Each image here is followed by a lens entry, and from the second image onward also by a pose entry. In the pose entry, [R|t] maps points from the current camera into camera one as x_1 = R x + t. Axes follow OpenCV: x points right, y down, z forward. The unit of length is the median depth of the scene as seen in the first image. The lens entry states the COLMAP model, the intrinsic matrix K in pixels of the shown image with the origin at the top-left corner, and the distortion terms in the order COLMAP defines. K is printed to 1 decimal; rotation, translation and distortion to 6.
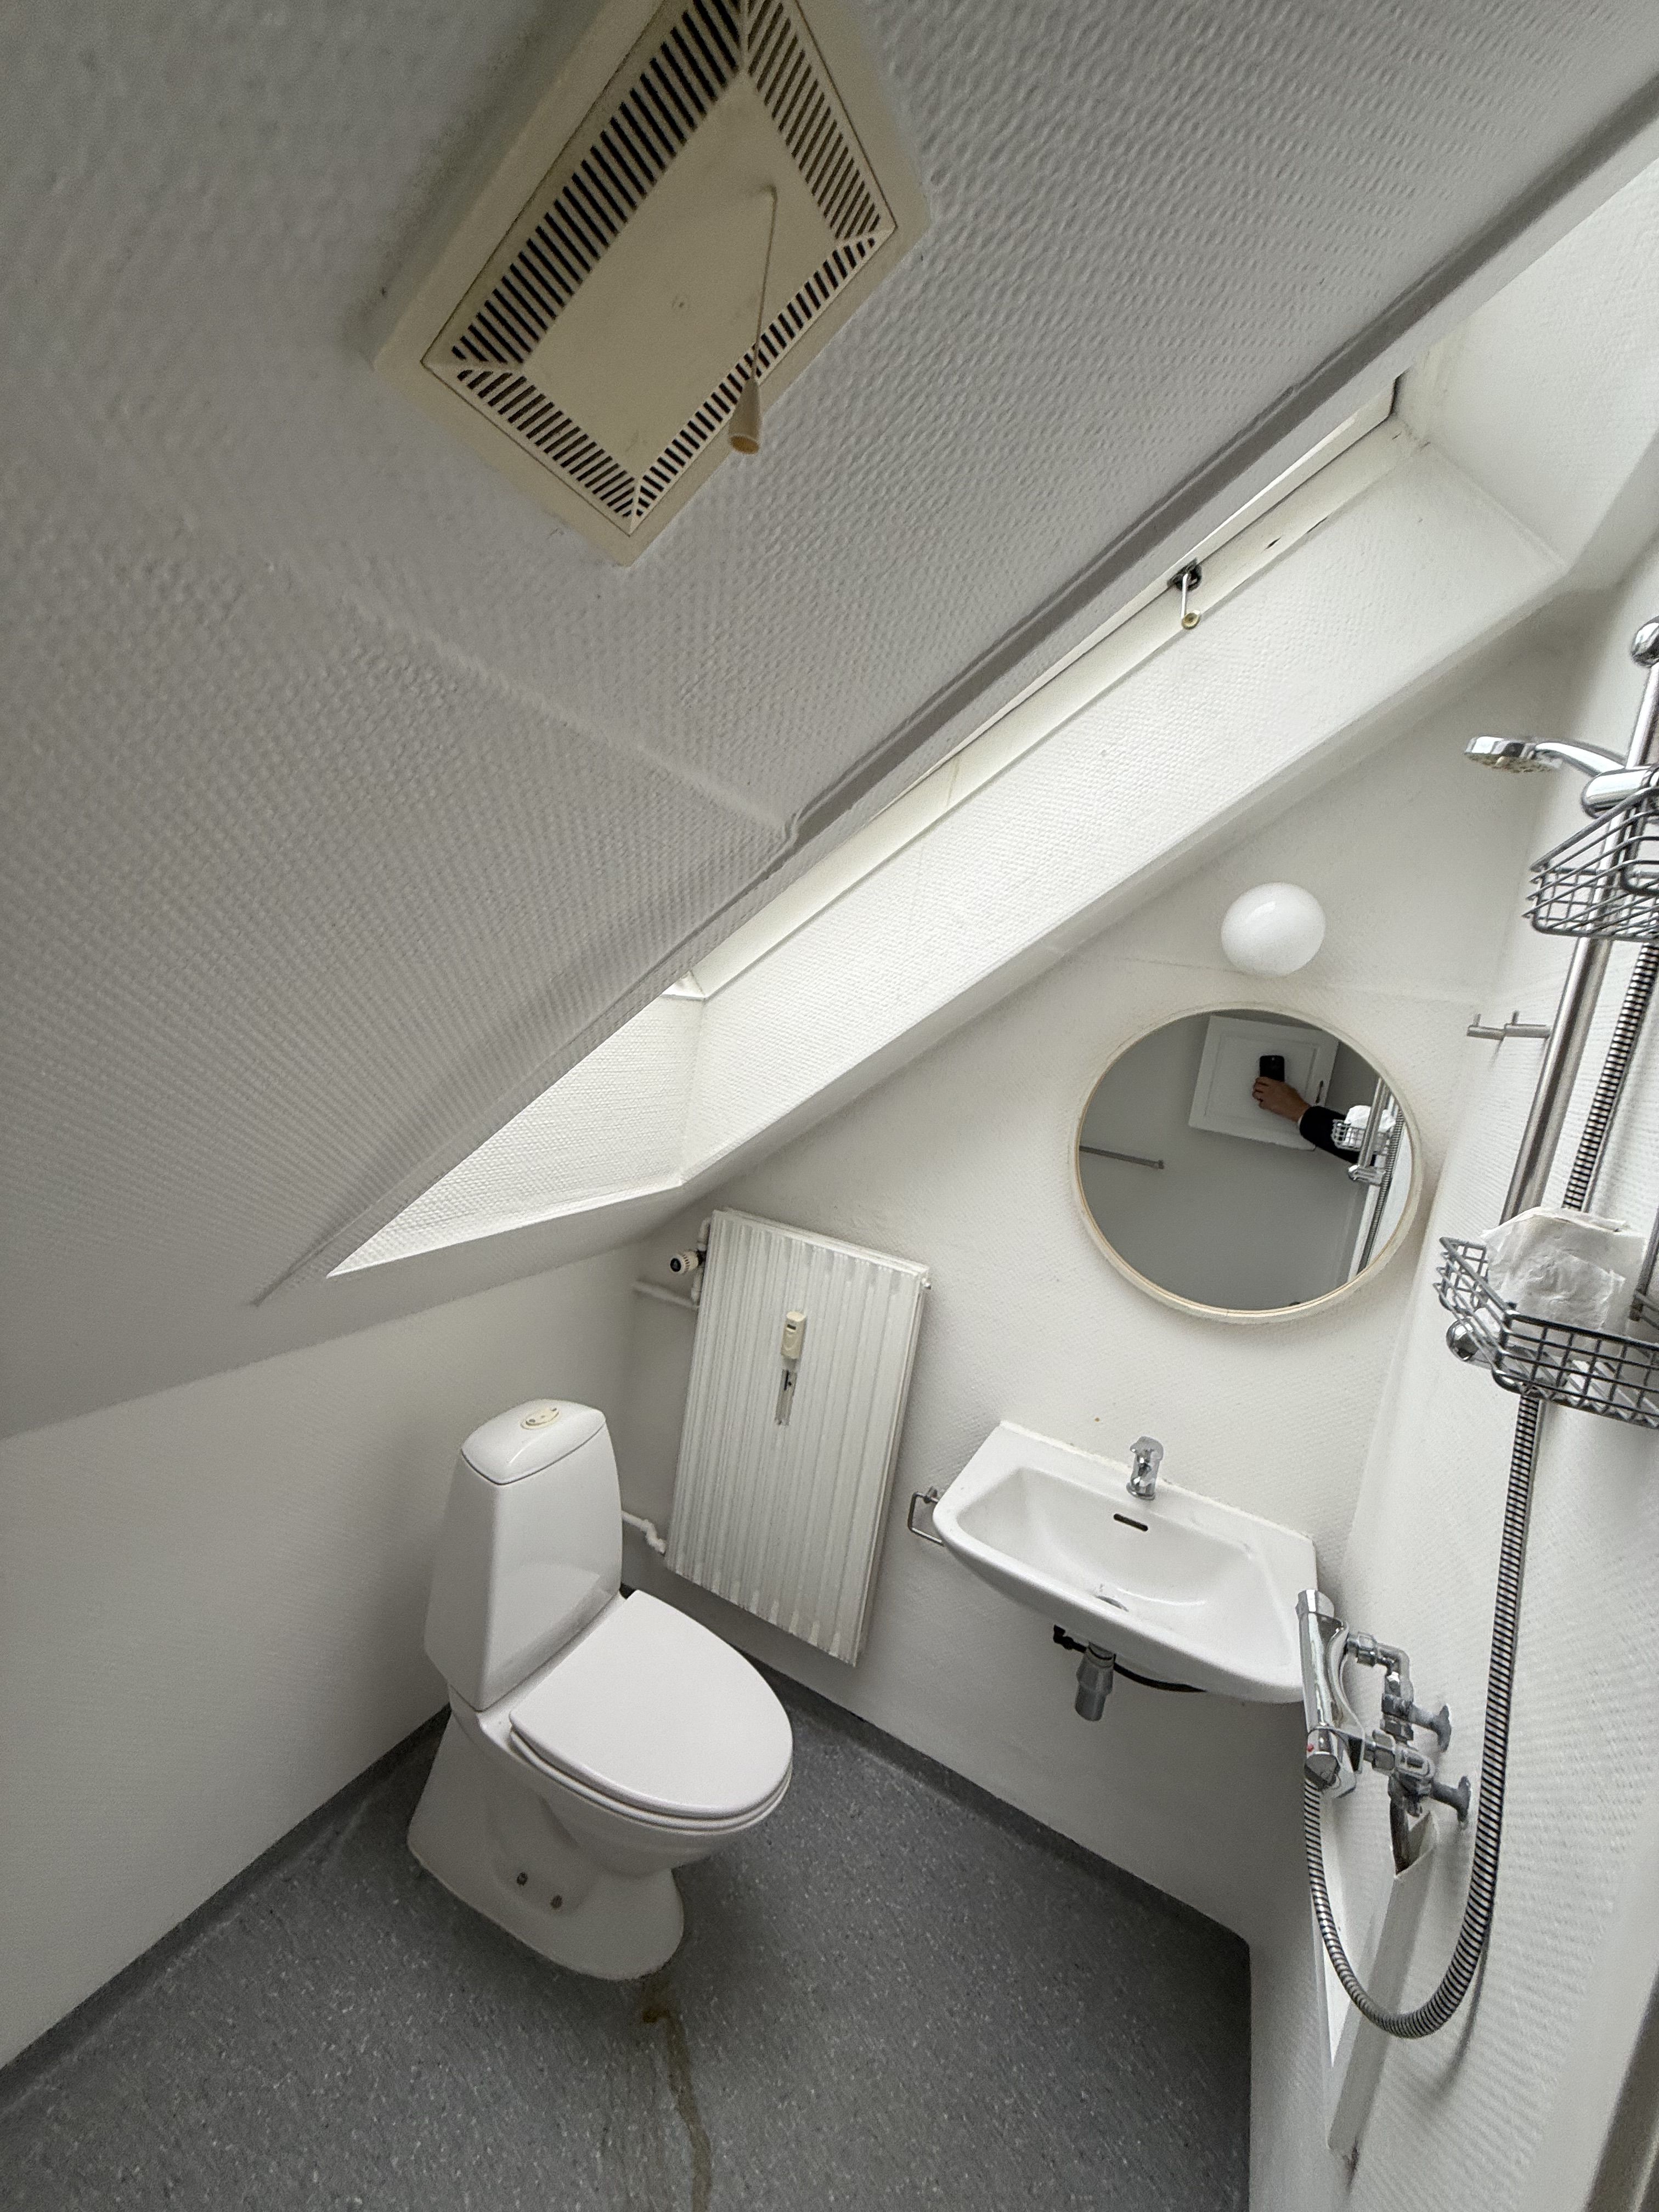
lens RADIAL K [[875.5, 0, 829.2], [0, 875.5, 1104.2], [0, 0, 1]] dist [0.001623, -0.000020]
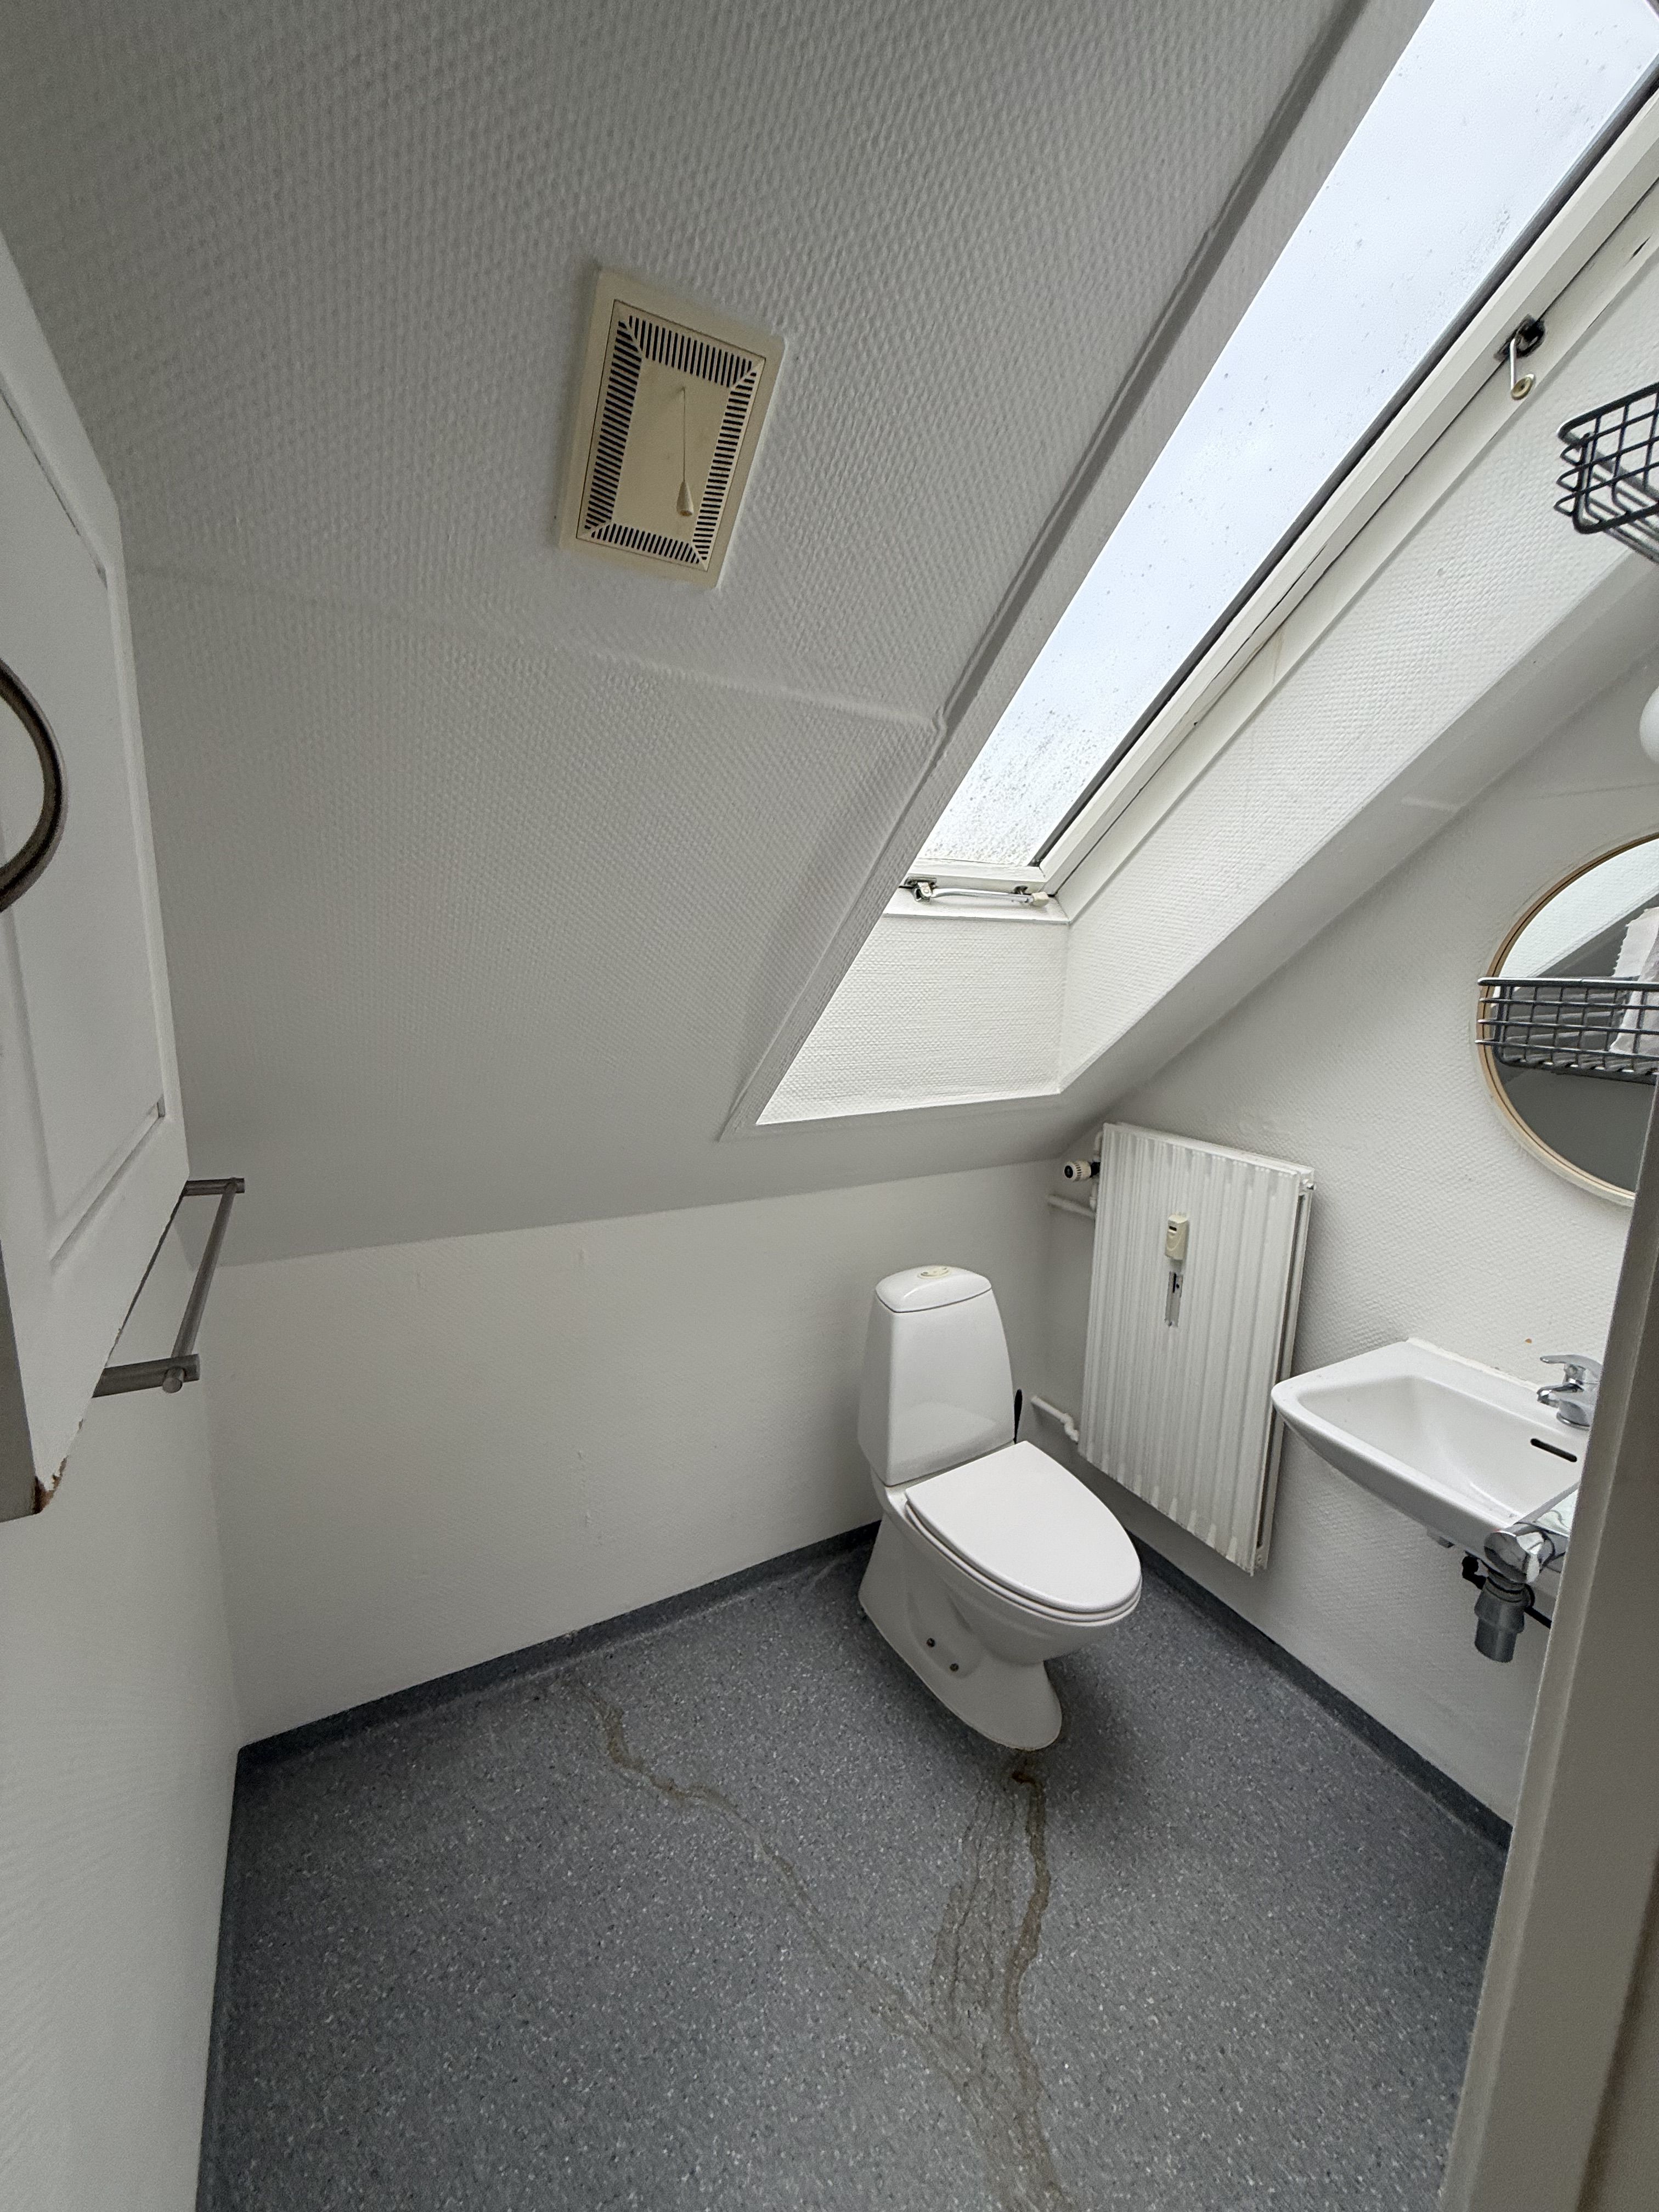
lens RADIAL K [[875.5, 0, 834.2], [0, 875.5, 1101.9], [0, 0, 1]] dist [0.001623, -0.000020]
pose [[0.824701, -0.034169, -0.564535, 0.250161], [0.028610, 0.999416, -0.018696, 0.129675], [0.564844, -0.000732, 0.825197, -0.096083]]
